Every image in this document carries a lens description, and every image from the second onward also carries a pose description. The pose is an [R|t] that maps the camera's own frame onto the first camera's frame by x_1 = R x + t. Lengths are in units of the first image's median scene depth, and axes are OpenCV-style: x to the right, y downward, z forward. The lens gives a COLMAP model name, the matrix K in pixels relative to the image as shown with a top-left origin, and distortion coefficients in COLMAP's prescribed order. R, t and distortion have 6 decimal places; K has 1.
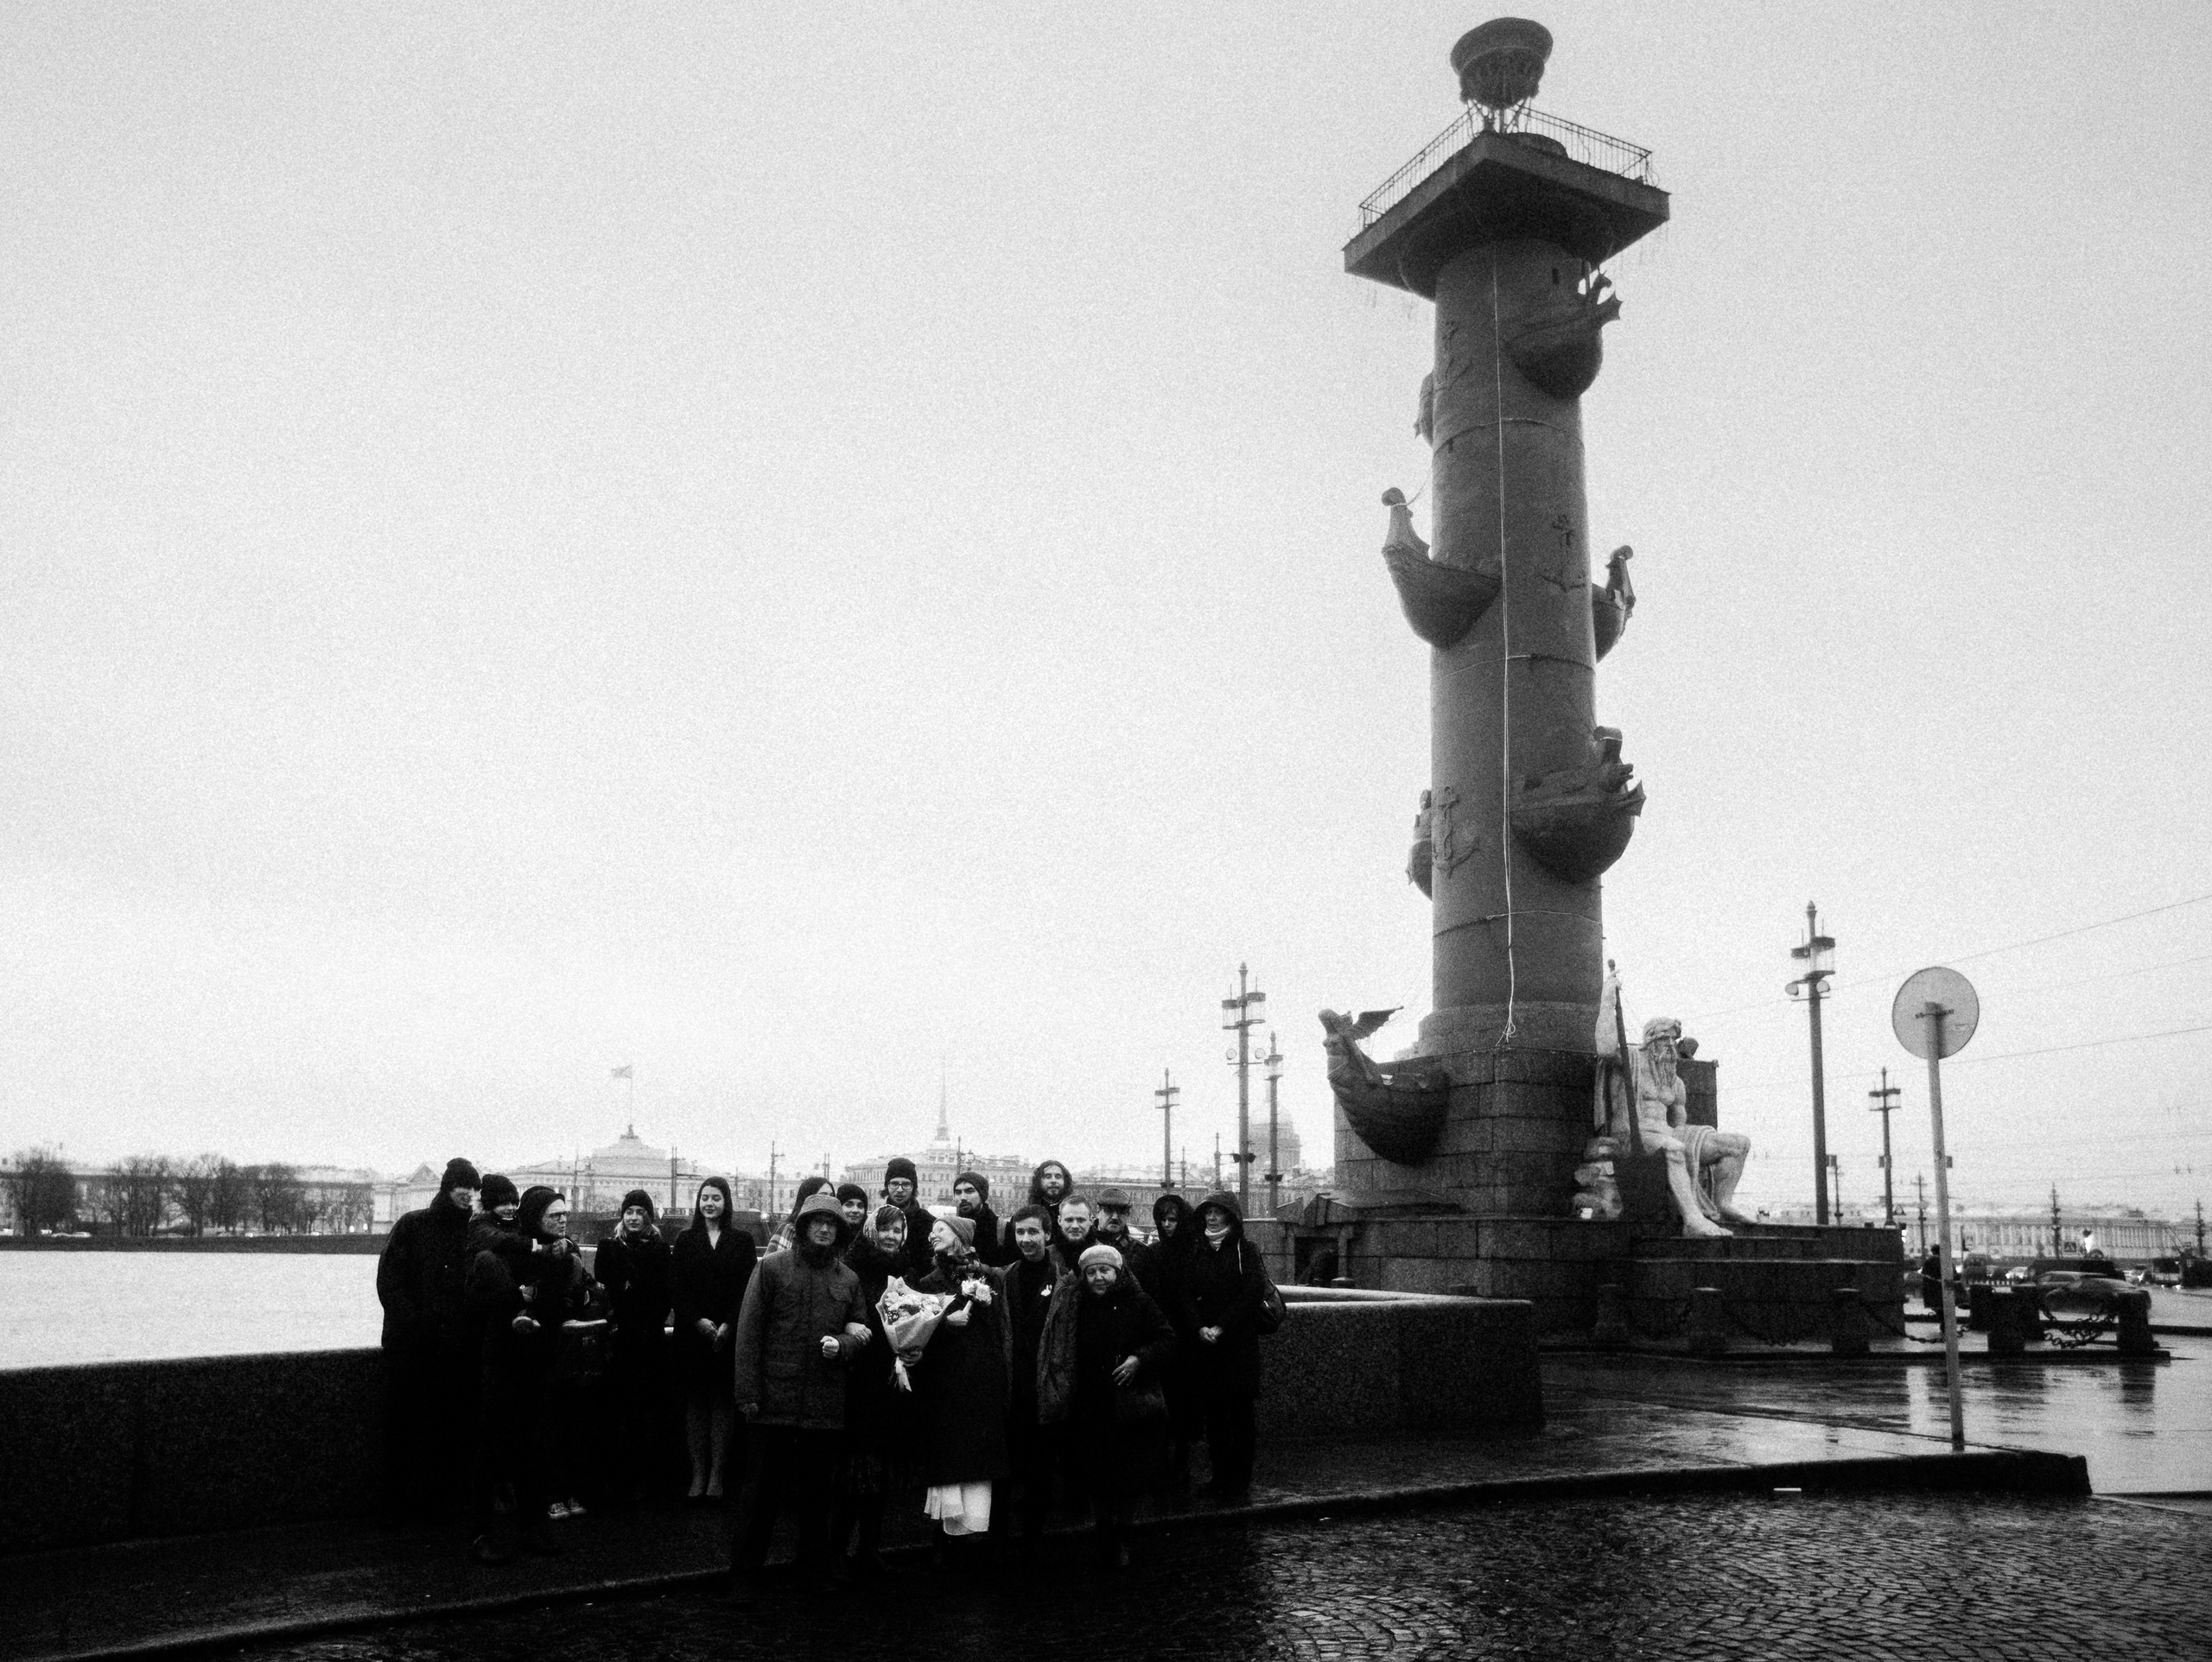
lens RADIAL K [[1532.0, 0, 891.7], [0, 1532.0, 1049.4], [0, 0, 1]] dist [-0.013471, 0.023189]
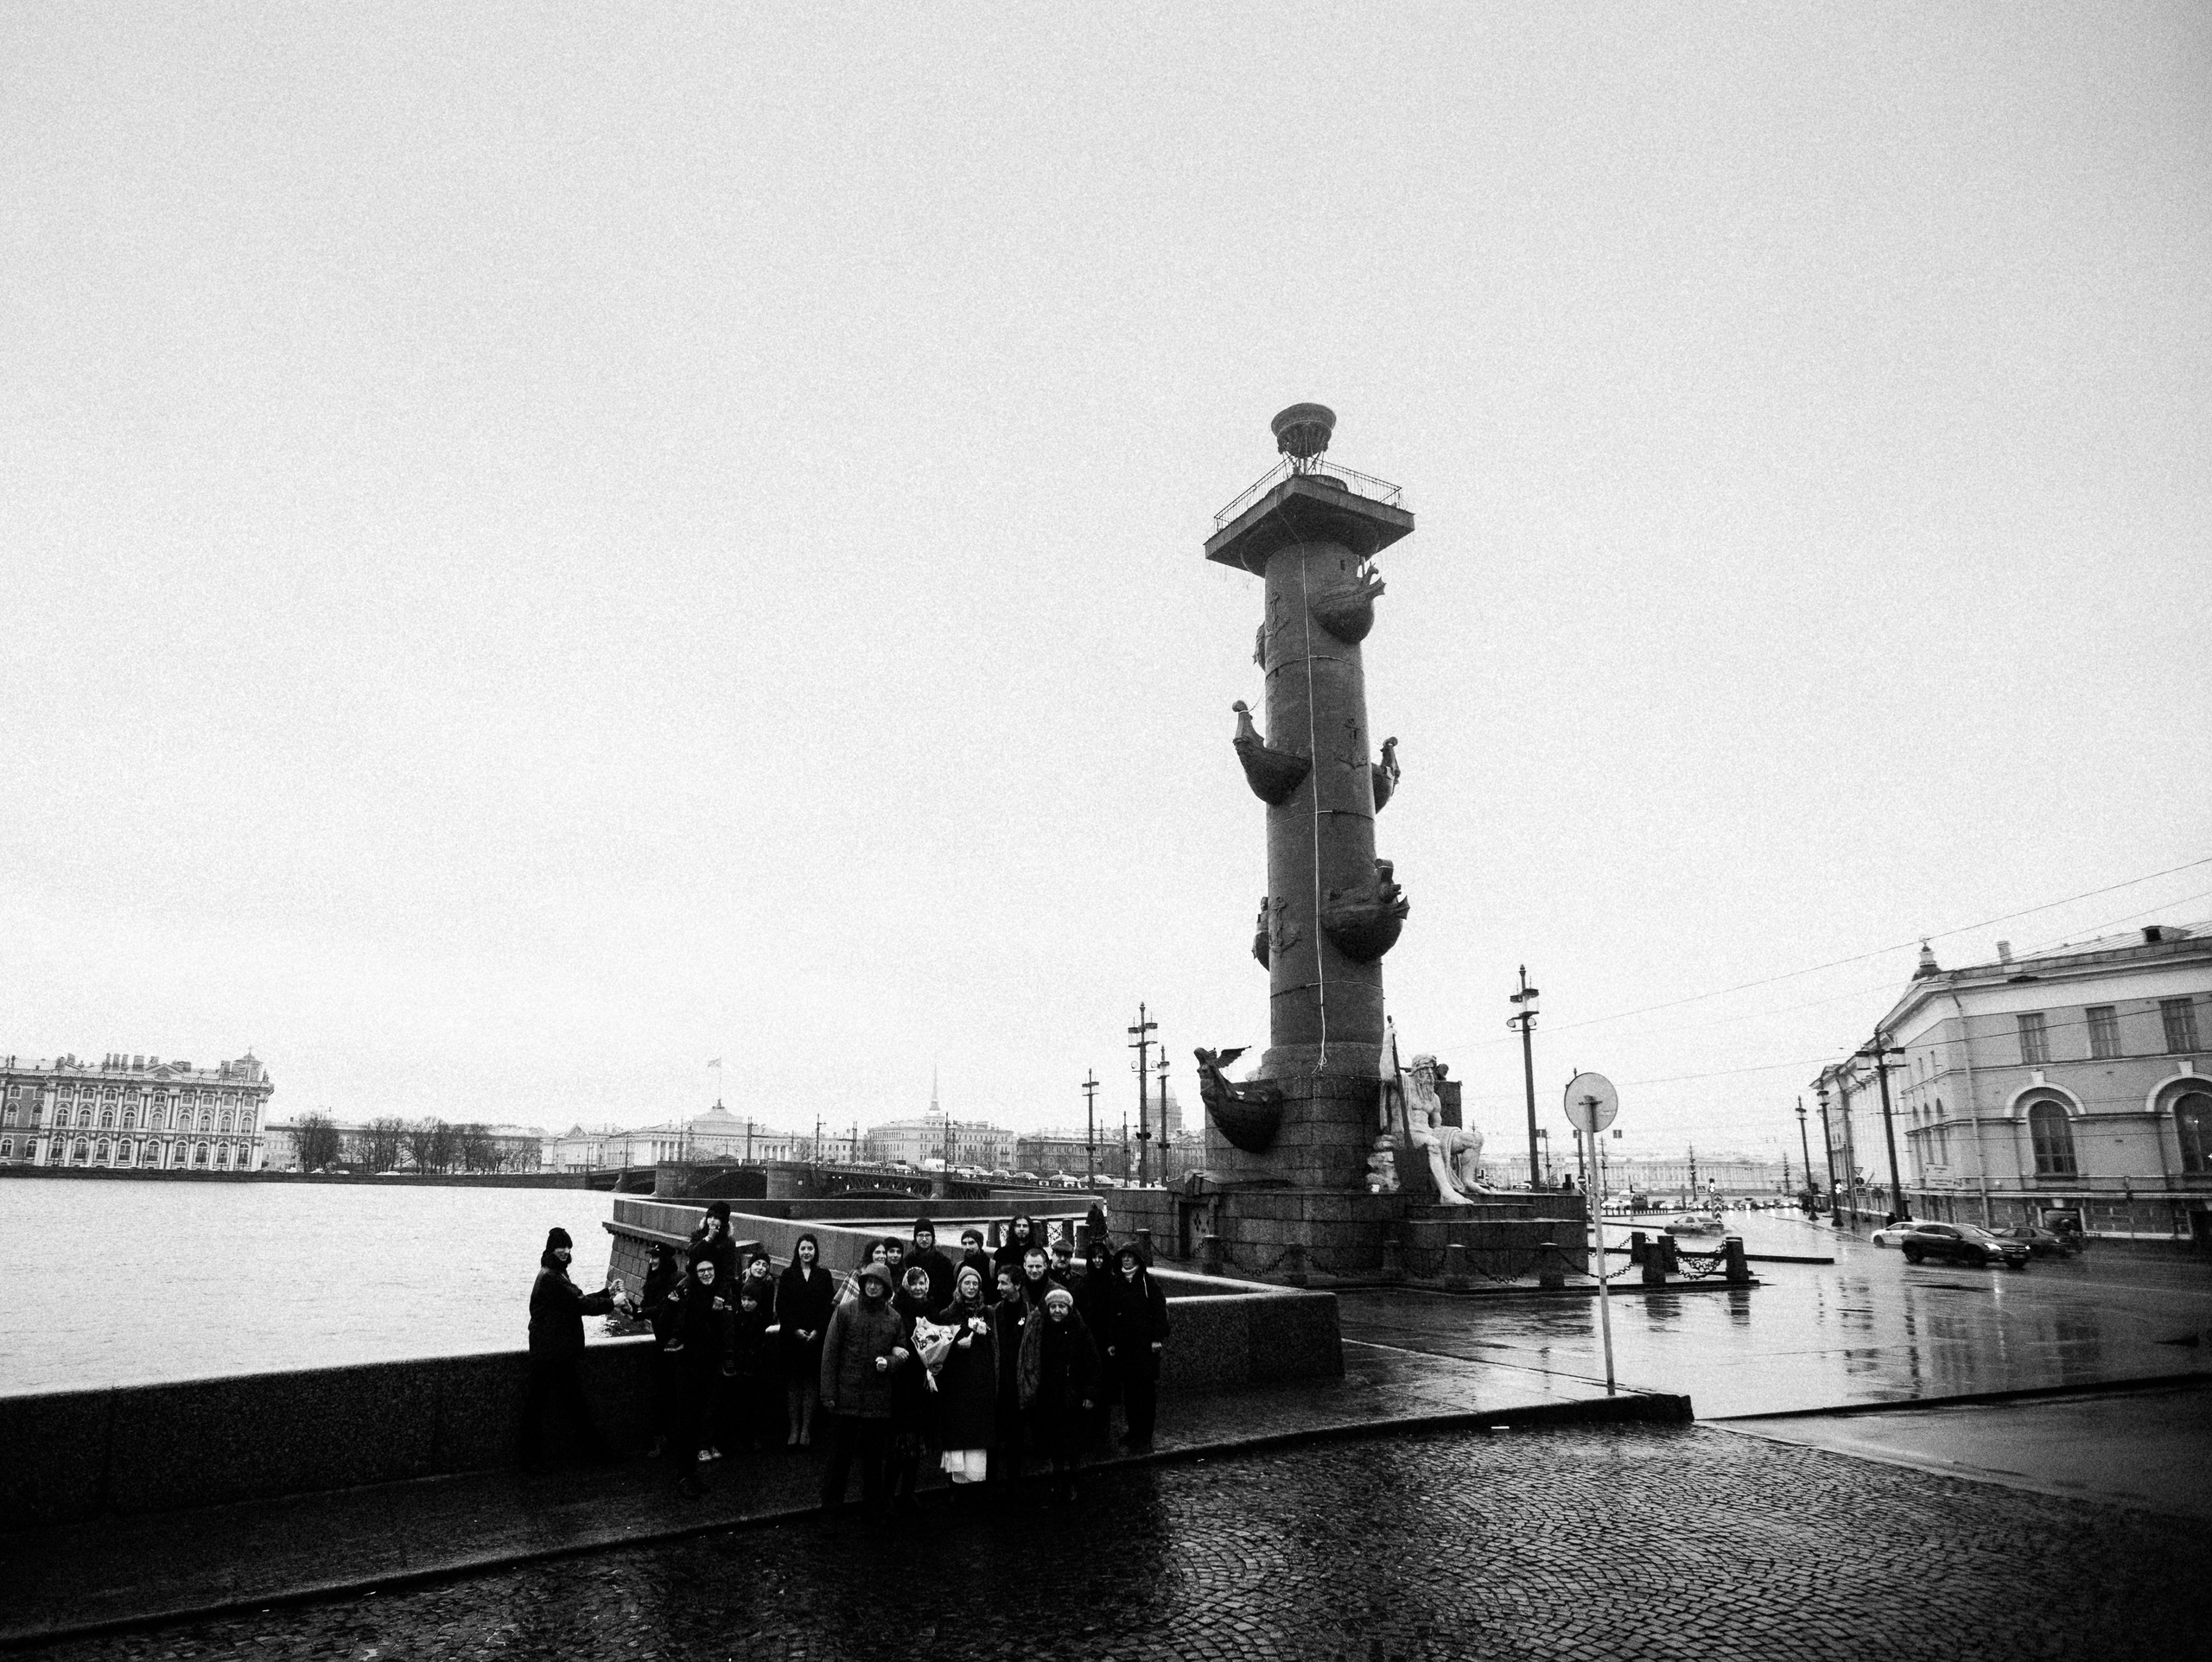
lens RADIAL K [[1109.6, 0, 885.4], [0, 1109.6, 883.8], [0, 0, 1]] dist [-0.029801, 0.003312]
pose [[0.999963, 0.008420, 0.001657, -0.023066], [-0.008291, 0.997744, -0.066614, -0.110438], [-0.002214, 0.066598, 0.997777, -0.079003]]
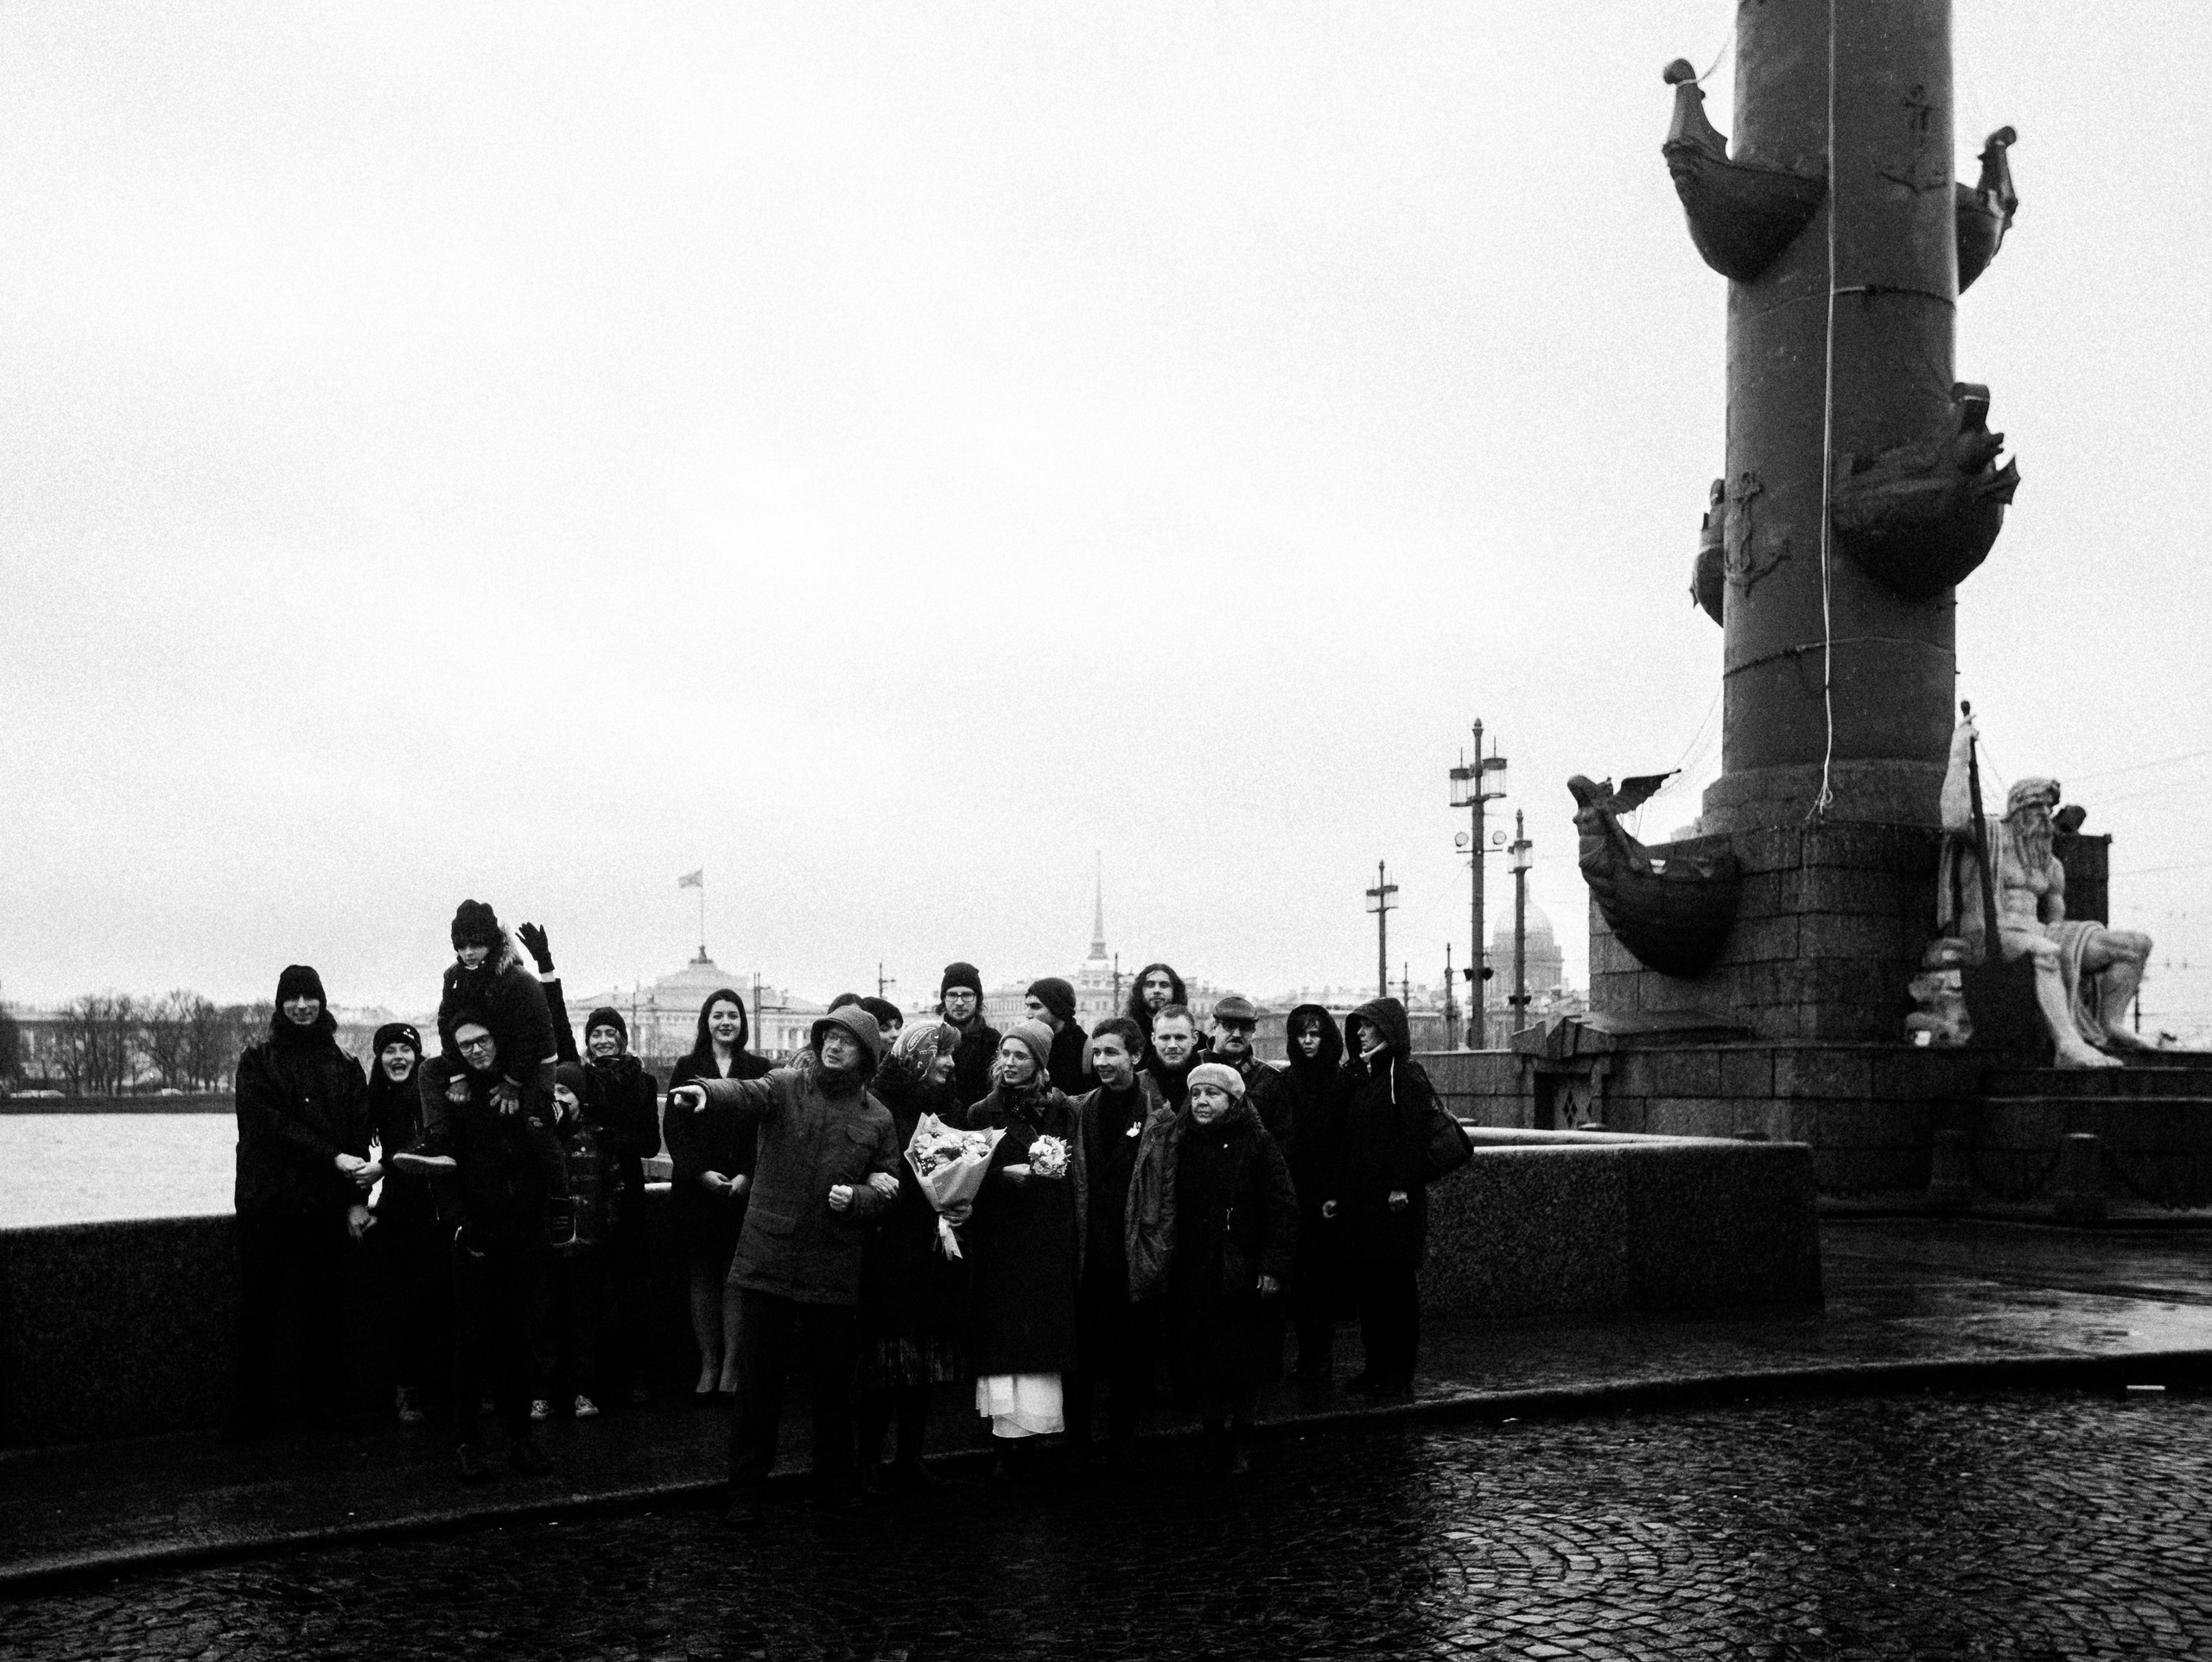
lens RADIAL K [[1939.2, 0, 1004.0], [0, 1939.2, 1004.8], [0, 0, 1]] dist [0.003553, 0.053185]
pose [[0.998795, -0.010808, -0.047864, 0.043558], [0.014337, 0.997155, 0.074004, 0.012112], [0.046928, -0.074602, 0.996109, 0.014689]]
